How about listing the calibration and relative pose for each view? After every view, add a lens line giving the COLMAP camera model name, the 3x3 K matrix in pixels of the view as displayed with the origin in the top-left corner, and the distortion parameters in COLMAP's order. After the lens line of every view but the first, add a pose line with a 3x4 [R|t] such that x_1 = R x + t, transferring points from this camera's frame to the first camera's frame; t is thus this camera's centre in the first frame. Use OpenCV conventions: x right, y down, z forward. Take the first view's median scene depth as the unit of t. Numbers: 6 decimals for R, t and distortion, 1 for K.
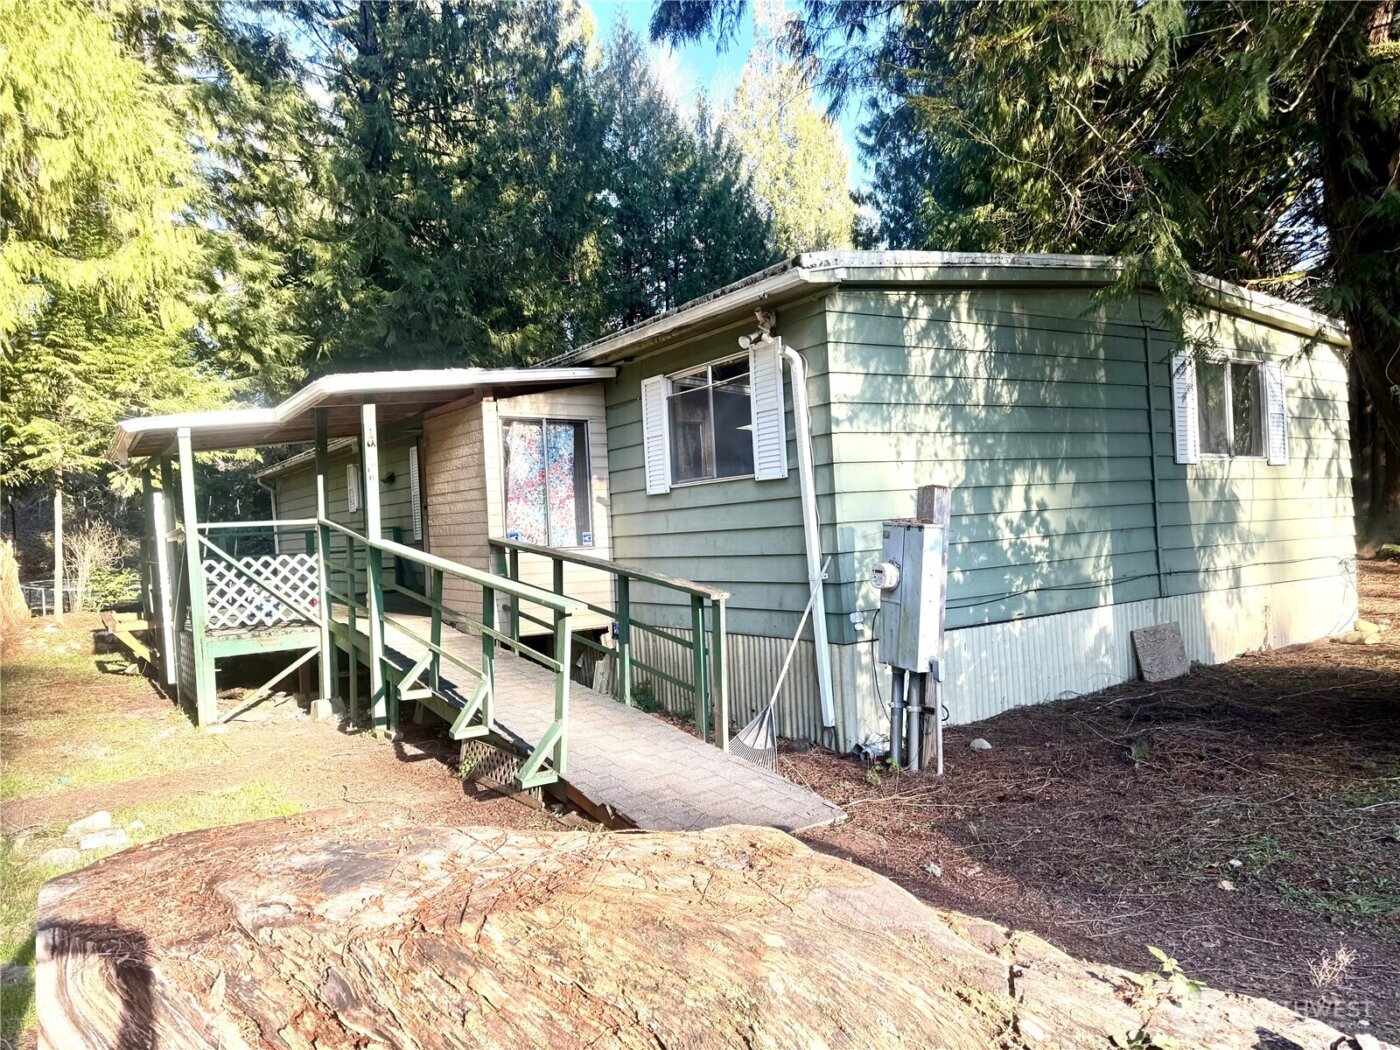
lens RADIAL K [[984.9, 0, 700.0], [0, 984.9, 525.0], [0, 0, 1]] dist [0.083040, -0.099949]
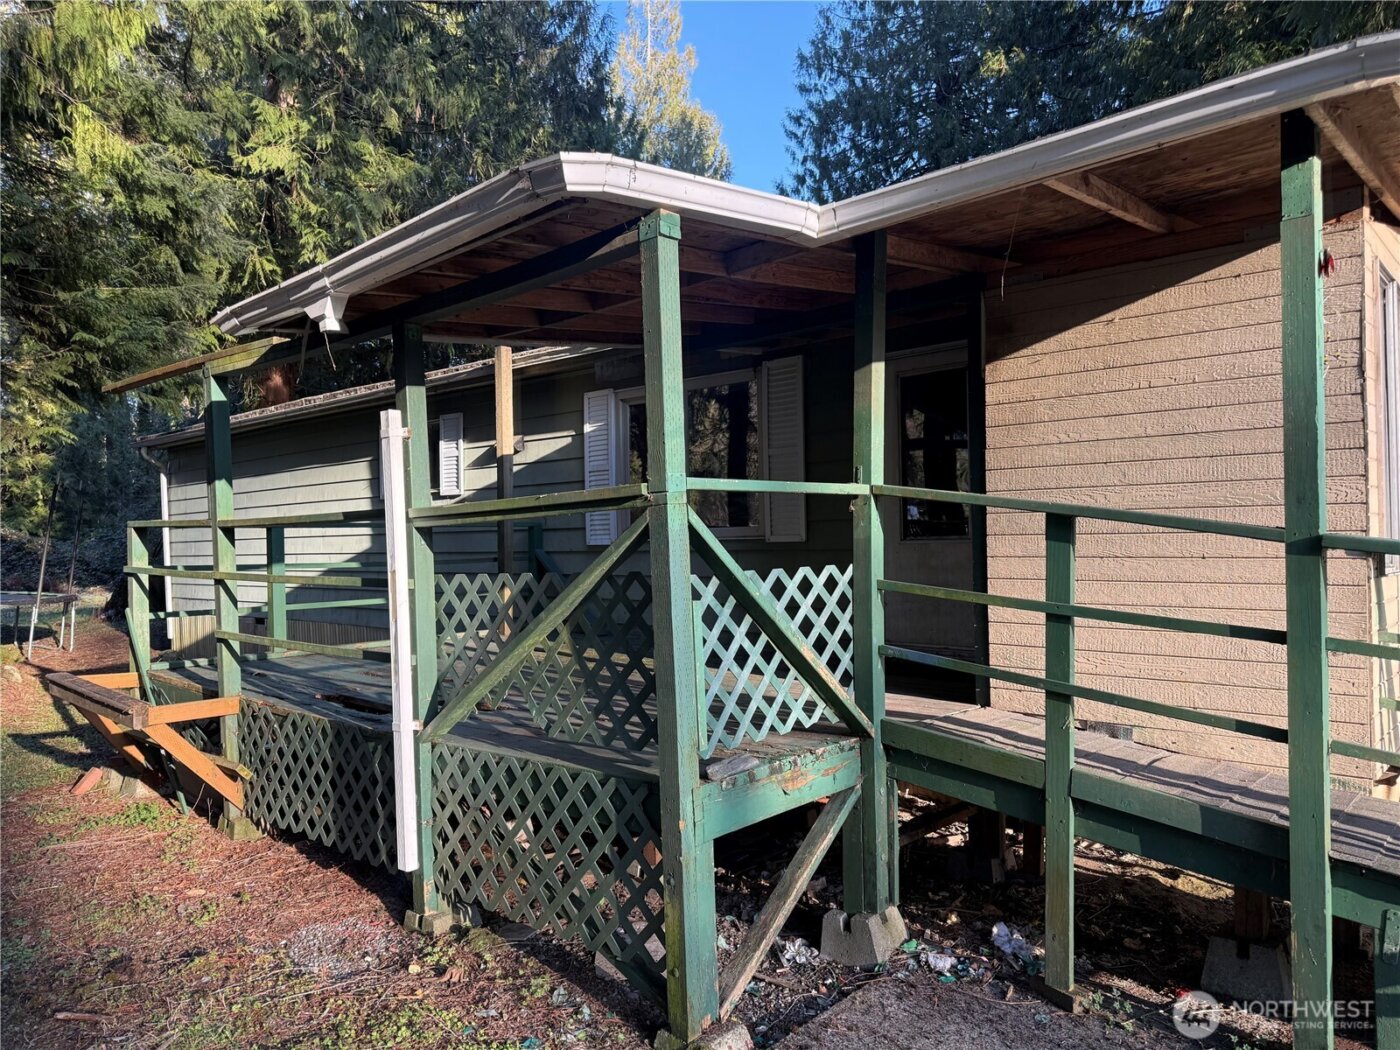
lens RADIAL K [[975.3, 0, 700.0], [0, 975.3, 525.0], [0, 0, 1]] dist [0.164001, -0.330382]
pose [[0.970177, 0.039388, 0.239175, -0.552364], [-0.034184, 0.999081, -0.025870, 0.024850], [-0.239974, 0.016923, 0.970632, 0.609120]]
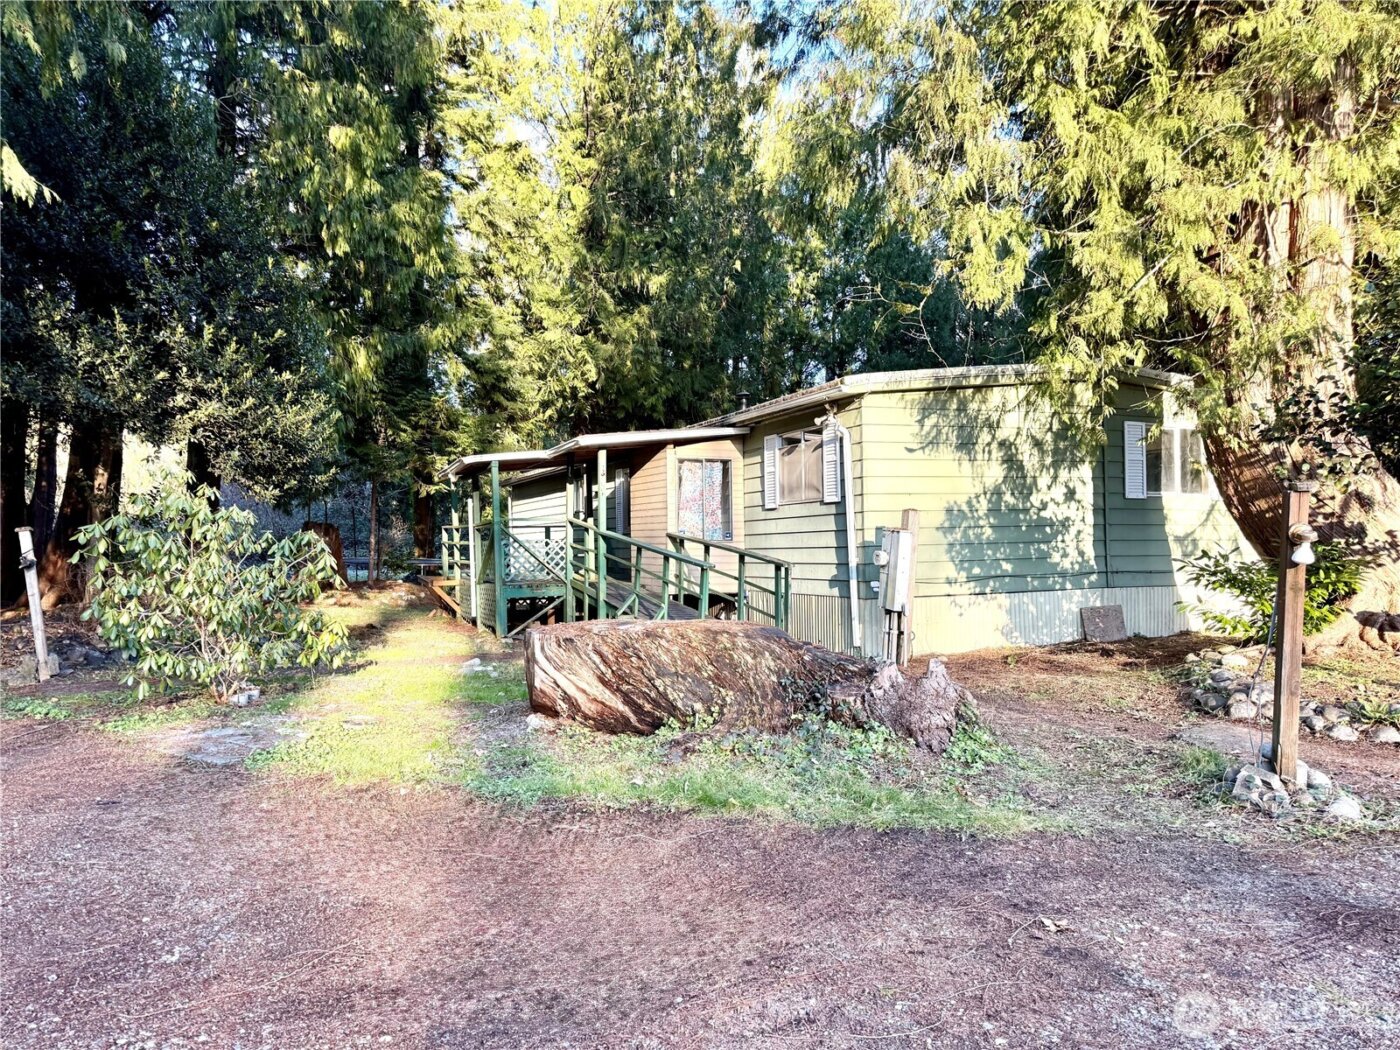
lens RADIAL K [[975.3, 0, 700.0], [0, 975.3, 525.0], [0, 0, 1]] dist [0.164001, -0.330382]
pose [[0.983639, 0.032763, -0.177146, 0.116997], [-0.034525, 0.999380, -0.006870, 0.009518], [0.176811, 0.012873, 0.984161, -0.545381]]
